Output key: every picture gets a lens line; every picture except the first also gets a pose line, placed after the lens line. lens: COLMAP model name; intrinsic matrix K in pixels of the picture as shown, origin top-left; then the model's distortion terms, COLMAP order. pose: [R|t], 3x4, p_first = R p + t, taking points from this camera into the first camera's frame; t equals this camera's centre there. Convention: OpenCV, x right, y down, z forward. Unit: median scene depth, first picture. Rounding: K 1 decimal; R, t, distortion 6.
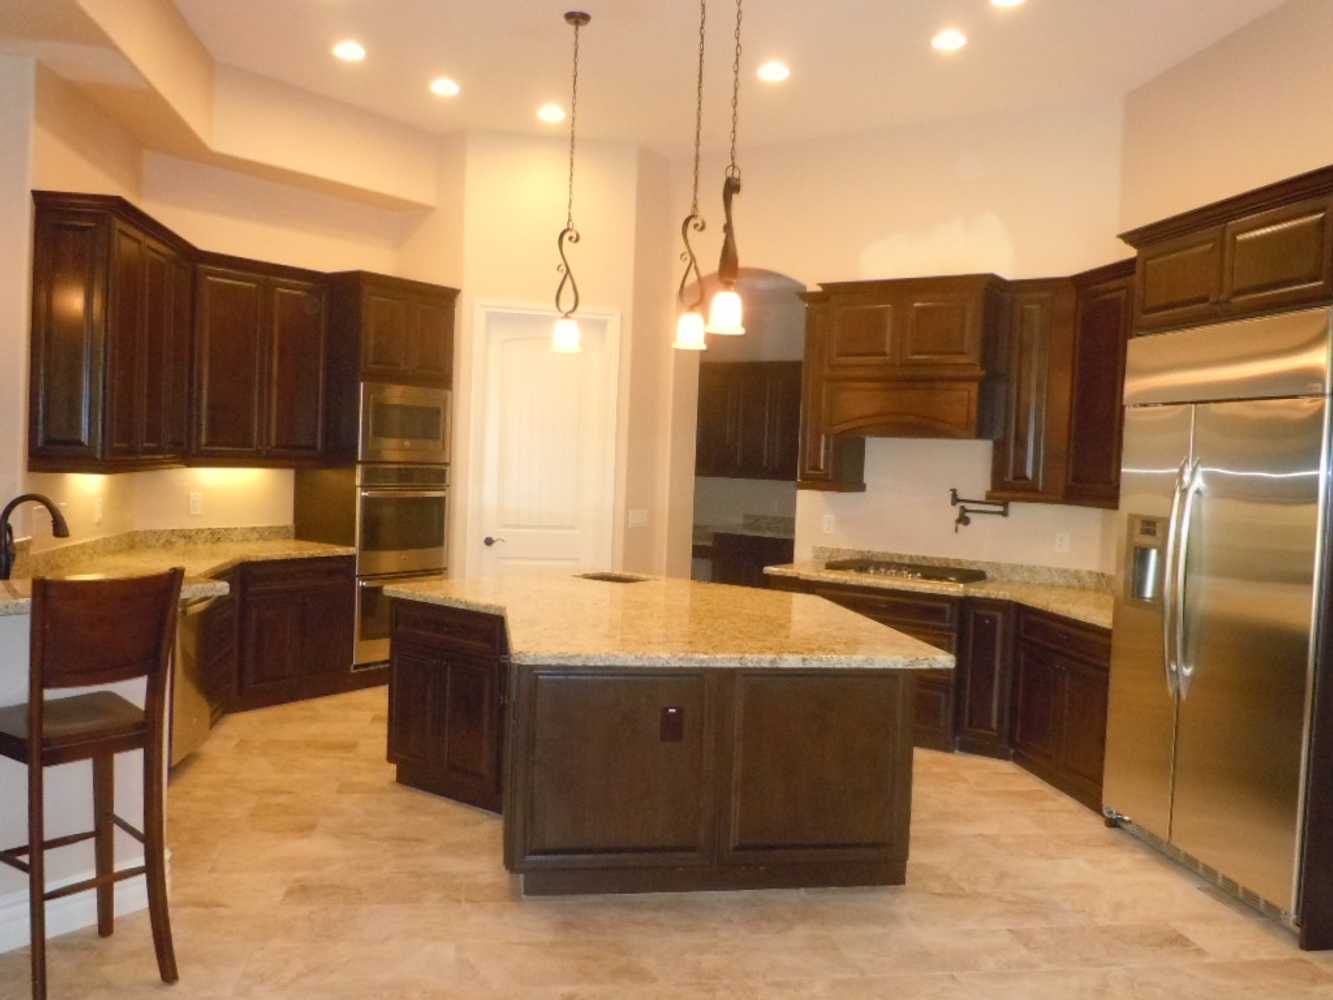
lens RADIAL K [[1122.5, 0, 664.8], [0, 1122.5, 498.8], [0, 0, 1]] dist [0.000701, -0.022055]
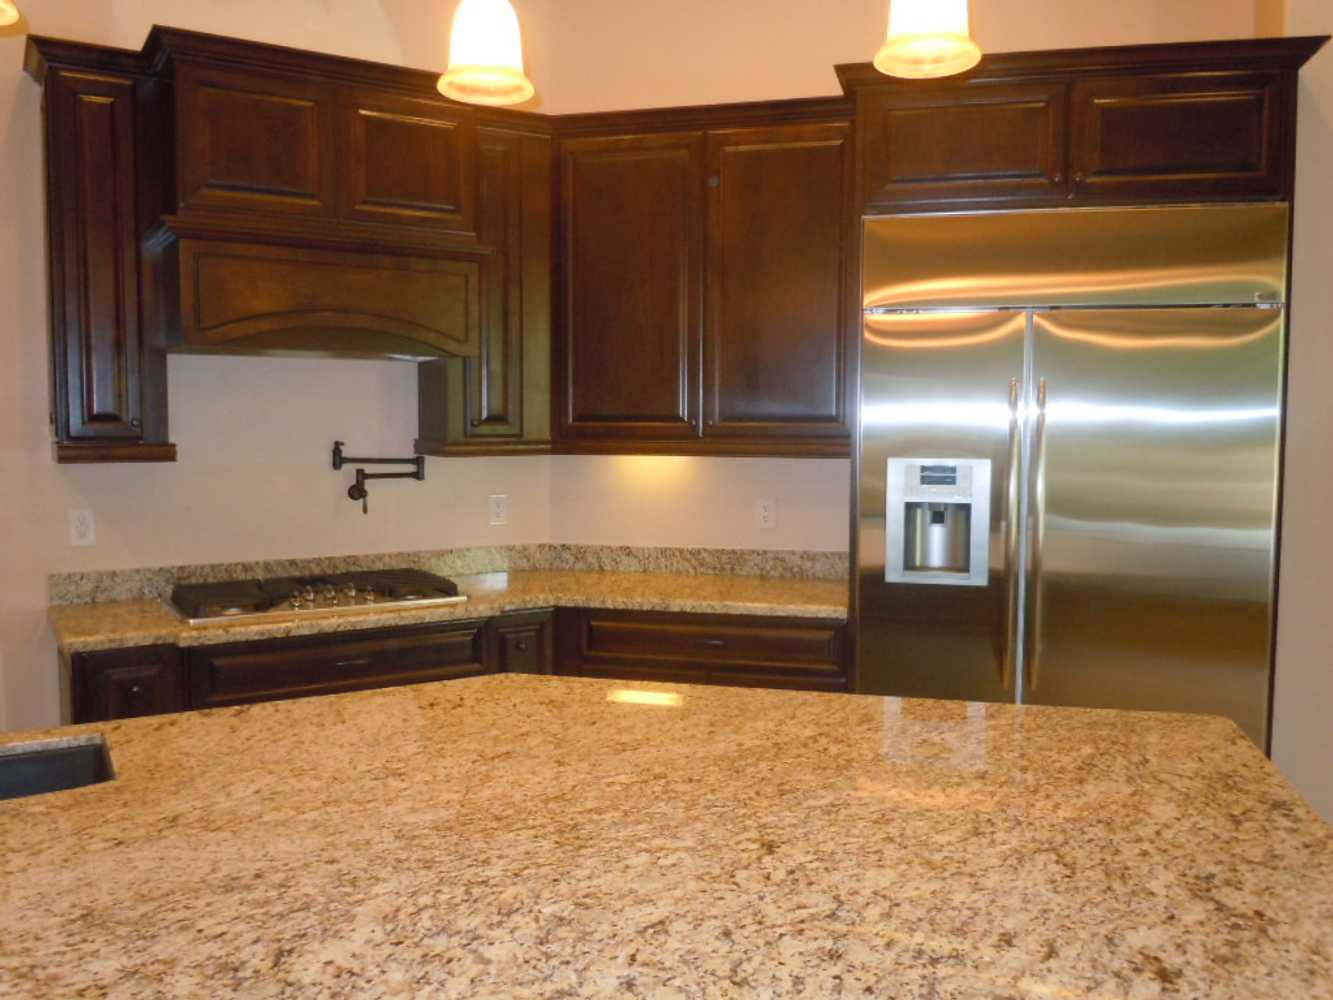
lens RADIAL K [[1122.5, 0, 667.7], [0, 1122.5, 505.5], [0, 0, 1]] dist [0.000701, -0.022055]
pose [[0.396993, -0.112956, 0.910845, -0.224602], [0.048851, 0.993592, 0.101926, -0.027430], [-0.916521, 0.004032, 0.399967, 0.594643]]
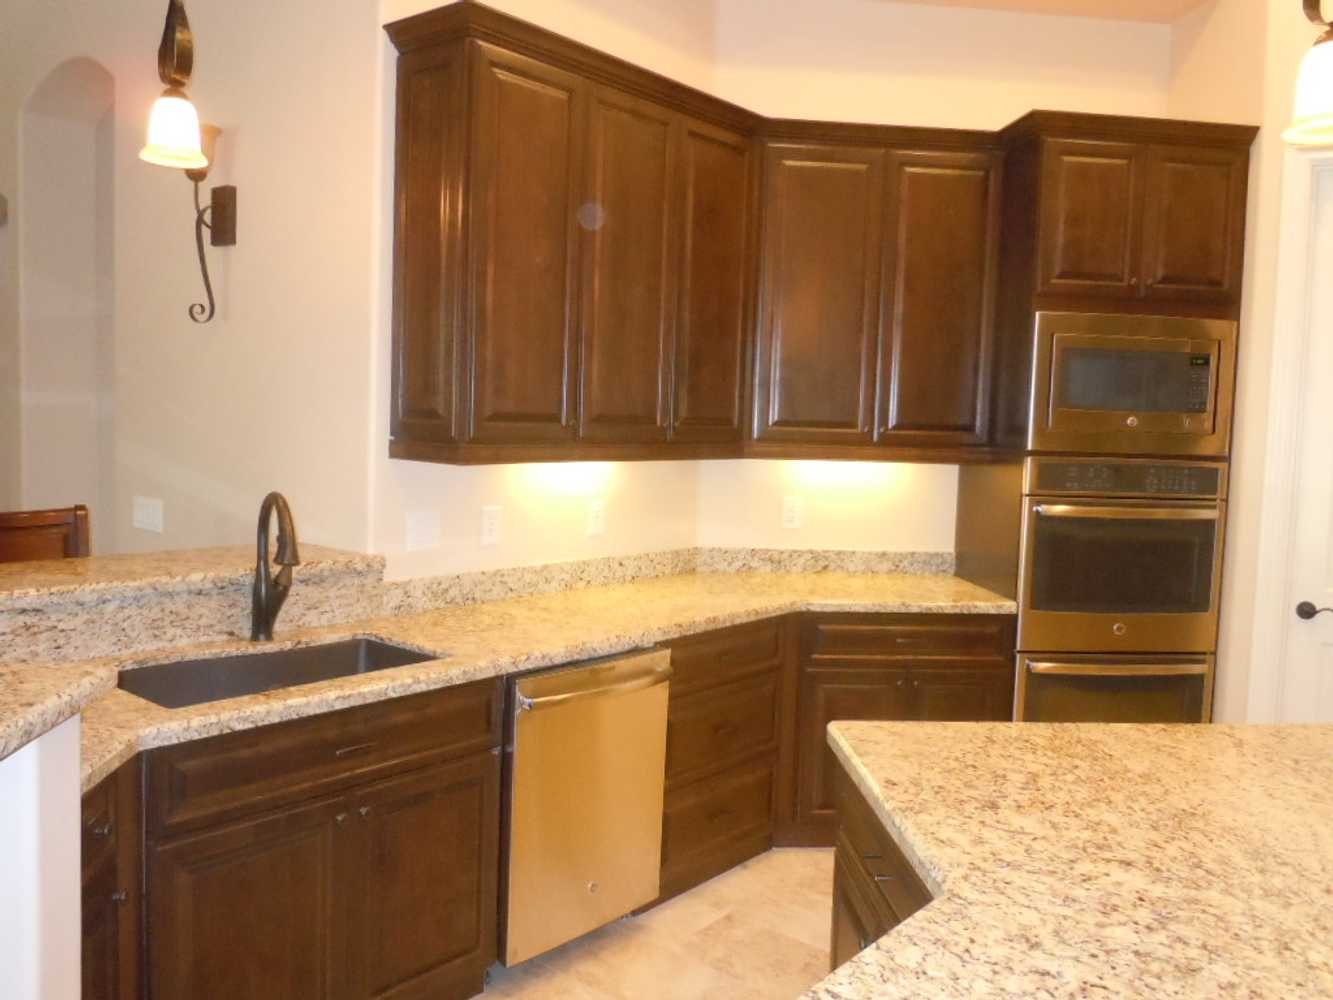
lens RADIAL K [[1122.5, 0, 668.1], [0, 1122.5, 502.4], [0, 0, 1]] dist [0.000701, -0.022055]
pose [[0.662006, 0.040481, -0.748405, 0.033825], [-0.035912, 0.999107, 0.022275, -0.013762], [0.748638, 0.012131, 0.662868, 0.495483]]
